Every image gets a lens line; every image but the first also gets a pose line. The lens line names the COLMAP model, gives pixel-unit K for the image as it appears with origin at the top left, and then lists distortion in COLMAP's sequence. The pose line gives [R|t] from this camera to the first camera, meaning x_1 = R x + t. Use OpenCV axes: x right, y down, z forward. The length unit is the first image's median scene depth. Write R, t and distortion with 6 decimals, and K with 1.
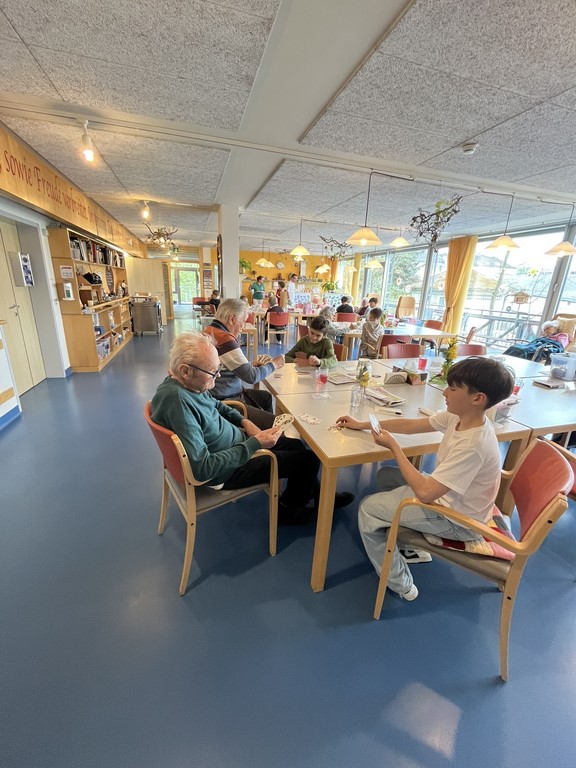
lens RADIAL K [[309.5, 0, 288.0], [0, 309.5, 384.0], [0, 0, 1]] dist [0.000413, 0.000015]
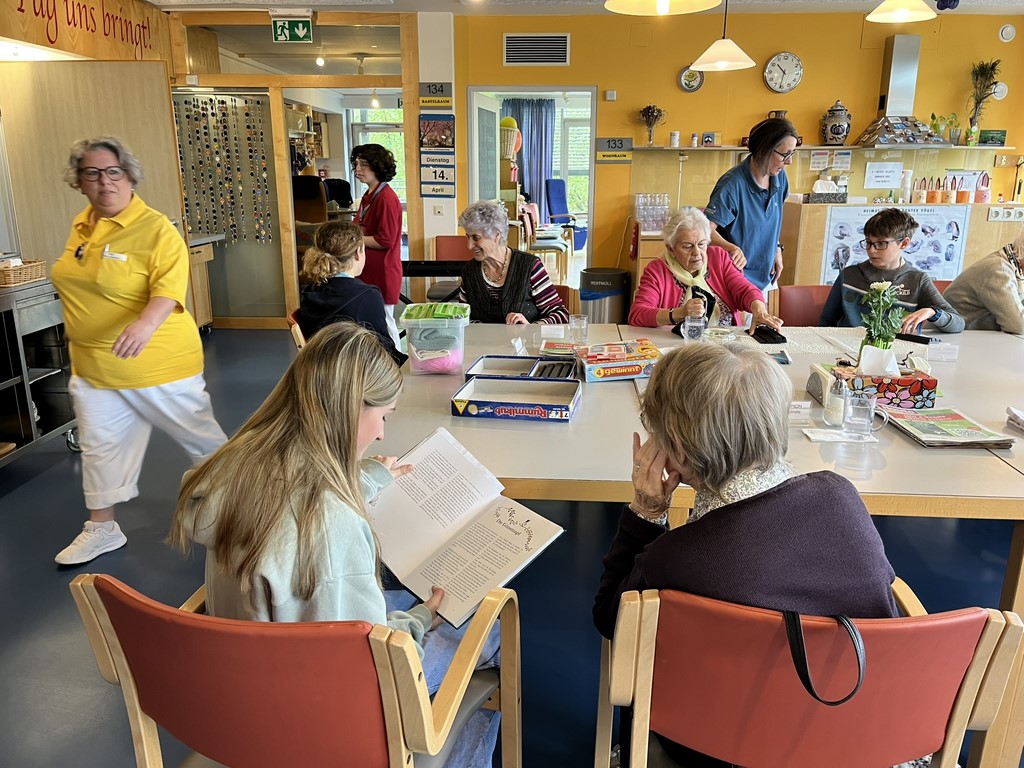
lens RADIAL K [[788.0, 0, 512.0], [0, 788.0, 384.0], [0, 0, 1]] dist [0.100475, -0.136966]
pose [[0.941899, 0.053843, -0.331552, -0.007360], [-0.071191, 0.996644, -0.040393, -0.151179], [0.328265, 0.061650, 0.942572, 0.478878]]
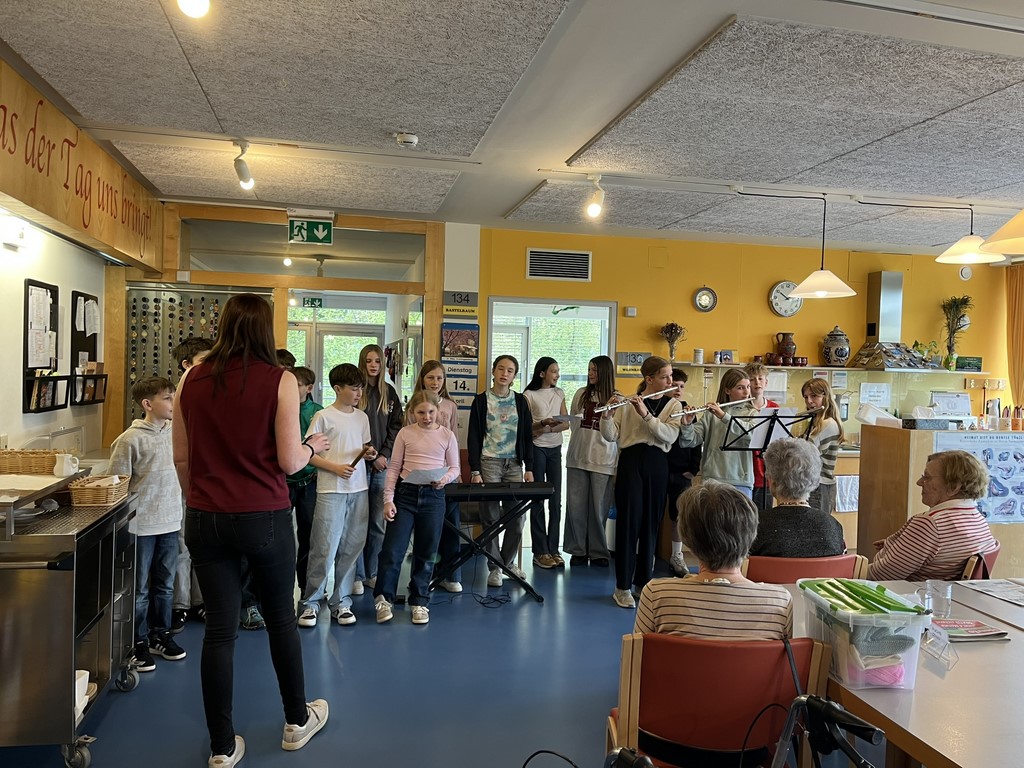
lens RADIAL K [[788.0, 0, 512.0], [0, 788.0, 384.0], [0, 0, 1]] dist [0.100475, -0.136966]
pose [[0.995933, -0.008357, -0.089710, -0.175084], [-0.017669, 0.958238, -0.285425, -0.173998], [0.088349, 0.285849, 0.954193, 0.498271]]
